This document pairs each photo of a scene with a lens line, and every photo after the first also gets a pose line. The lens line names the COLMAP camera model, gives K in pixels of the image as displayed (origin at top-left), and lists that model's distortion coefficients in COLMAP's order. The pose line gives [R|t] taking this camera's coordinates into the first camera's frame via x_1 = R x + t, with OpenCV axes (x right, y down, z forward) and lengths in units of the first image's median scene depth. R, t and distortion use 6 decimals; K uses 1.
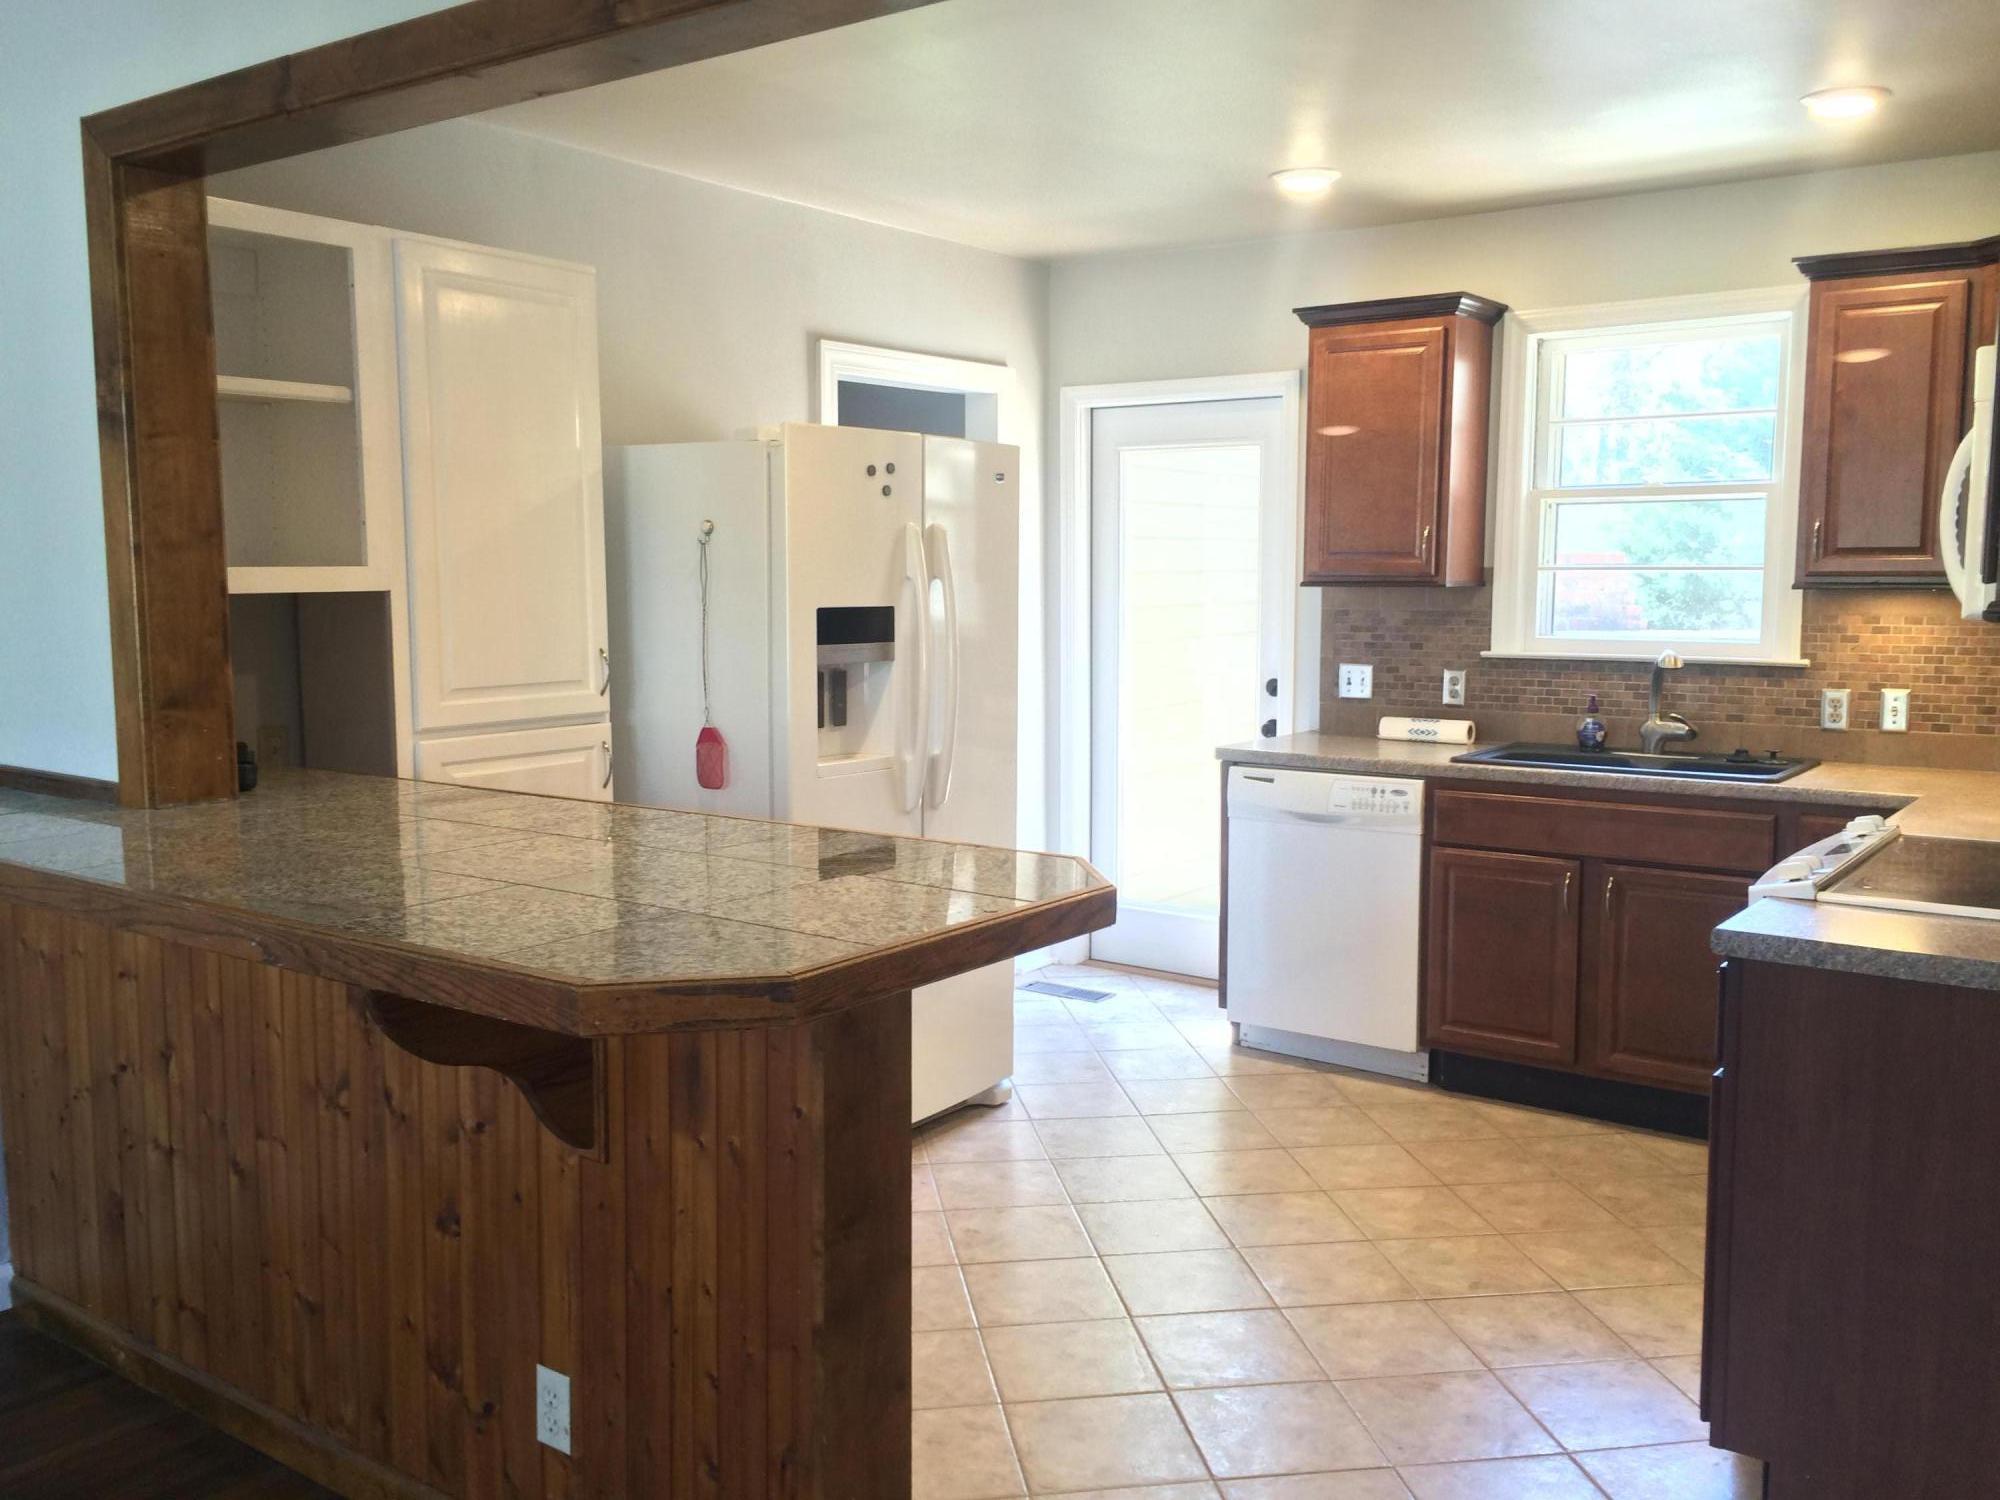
lens RADIAL K [[1684.5, 0, 1001.0], [0, 1684.5, 754.4], [0, 0, 1]] dist [0.036704, -0.067393]
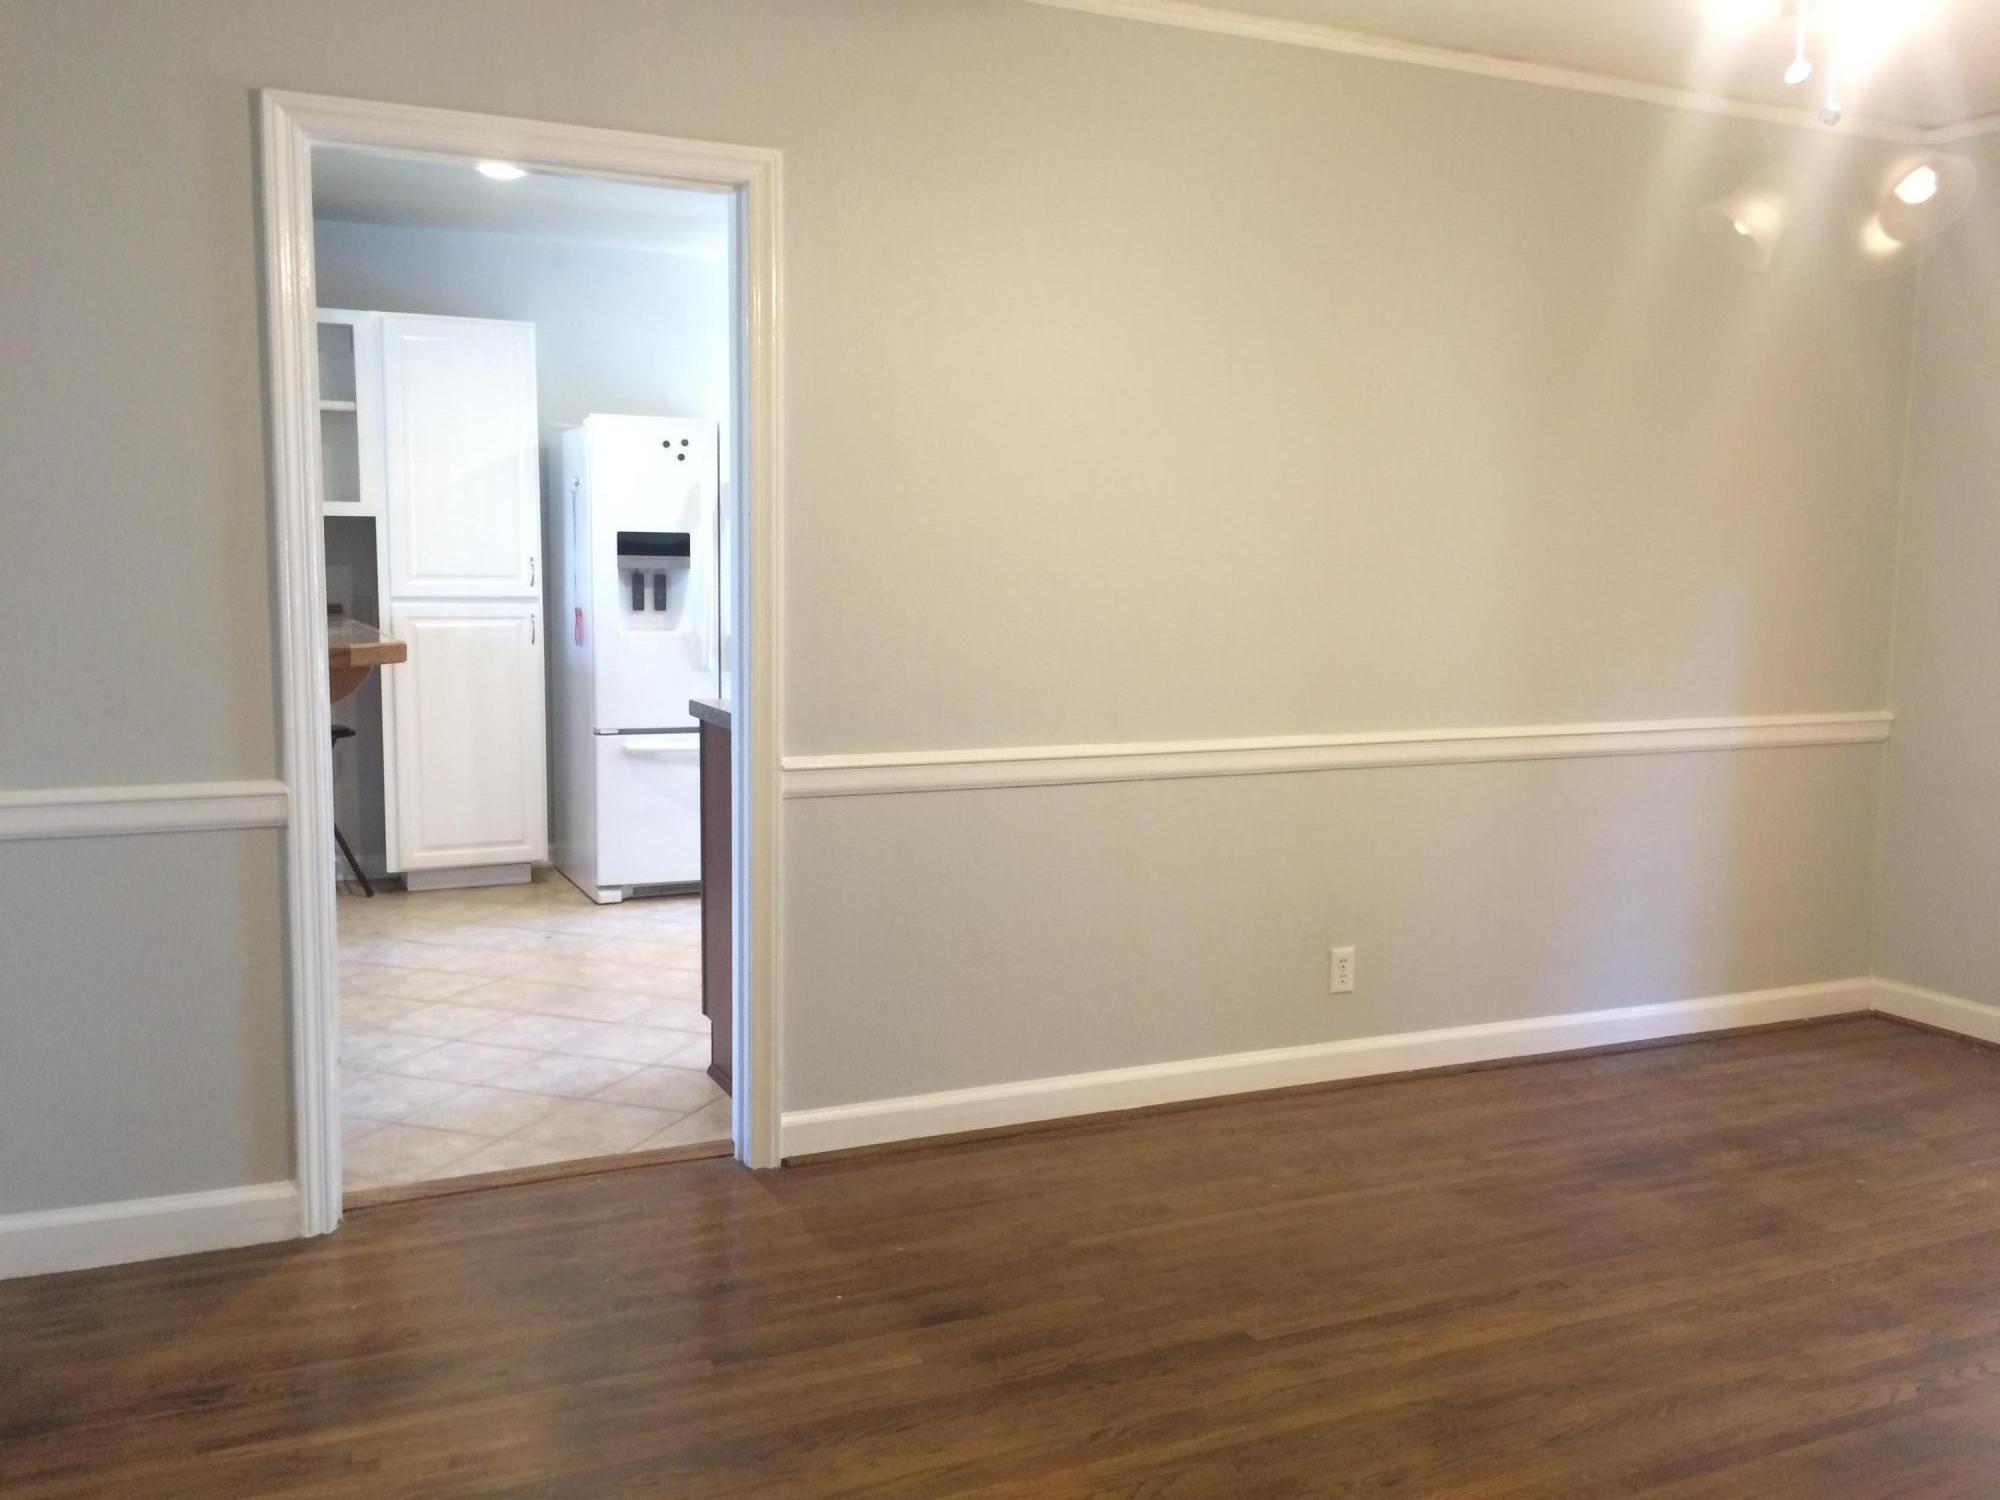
lens RADIAL K [[1684.5, 0, 999.9], [0, 1684.5, 742.3], [0, 0, 1]] dist [0.036704, -0.067393]
pose [[0.864901, 0.070116, -0.497021, 0.973590], [-0.070184, 0.997361, 0.018569, 0.053445], [0.497011, 0.018823, 0.867540, -0.182126]]
